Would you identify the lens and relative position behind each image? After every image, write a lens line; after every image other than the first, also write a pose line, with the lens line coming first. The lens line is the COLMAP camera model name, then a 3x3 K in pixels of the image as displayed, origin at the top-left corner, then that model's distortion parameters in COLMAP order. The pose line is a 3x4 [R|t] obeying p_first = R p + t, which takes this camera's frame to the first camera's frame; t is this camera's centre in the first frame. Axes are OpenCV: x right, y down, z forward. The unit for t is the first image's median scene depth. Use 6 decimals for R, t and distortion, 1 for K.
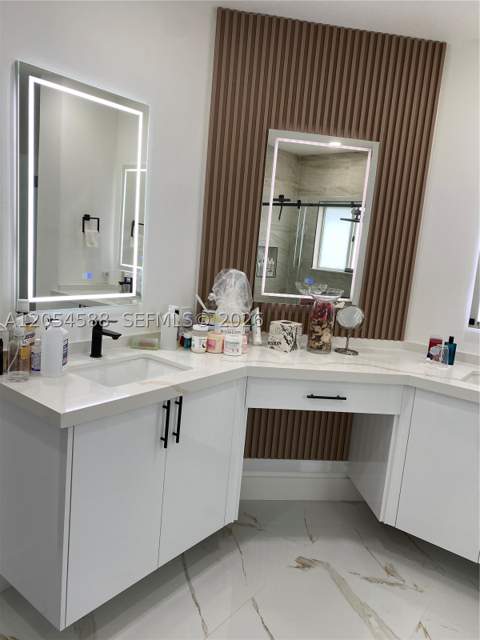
lens RADIAL K [[488.7, 0, 243.7], [0, 488.7, 319.7], [0, 0, 1]] dist [0.052139, -0.068781]
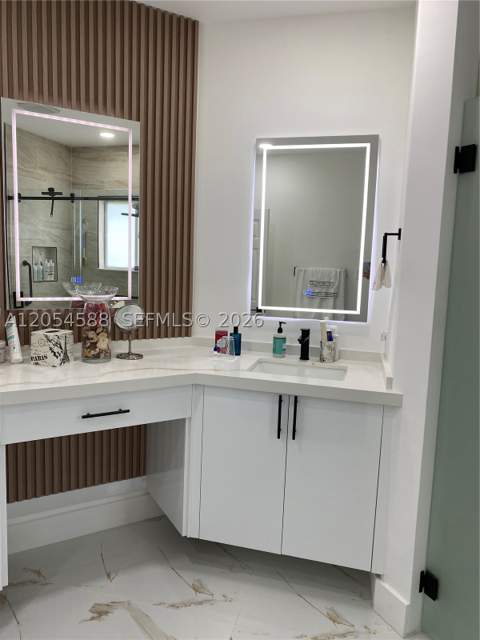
lens RADIAL K [[488.7, 0, 243.7], [0, 488.7, 319.7], [0, 0, 1]] dist [0.052139, -0.068781]
pose [[0.918872, -0.102448, 0.381024, 0.069049], [0.102631, 0.994520, 0.019900, 0.002762], [-0.380975, 0.020820, 0.924351, 0.097970]]
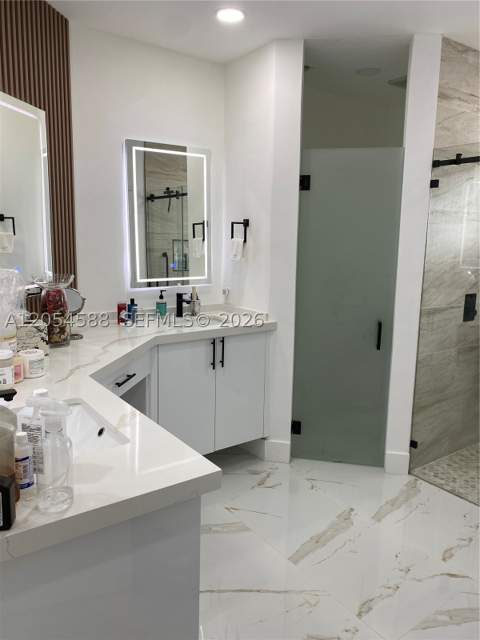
lens RADIAL K [[488.7, 0, 243.7], [0, 488.7, 319.7], [0, 0, 1]] dist [0.052139, -0.068781]
pose [[0.284938, -0.245687, 0.926525, -0.581507], [0.159122, 0.965306, 0.207036, -0.114564], [-0.945246, 0.088438, 0.314147, 0.385806]]
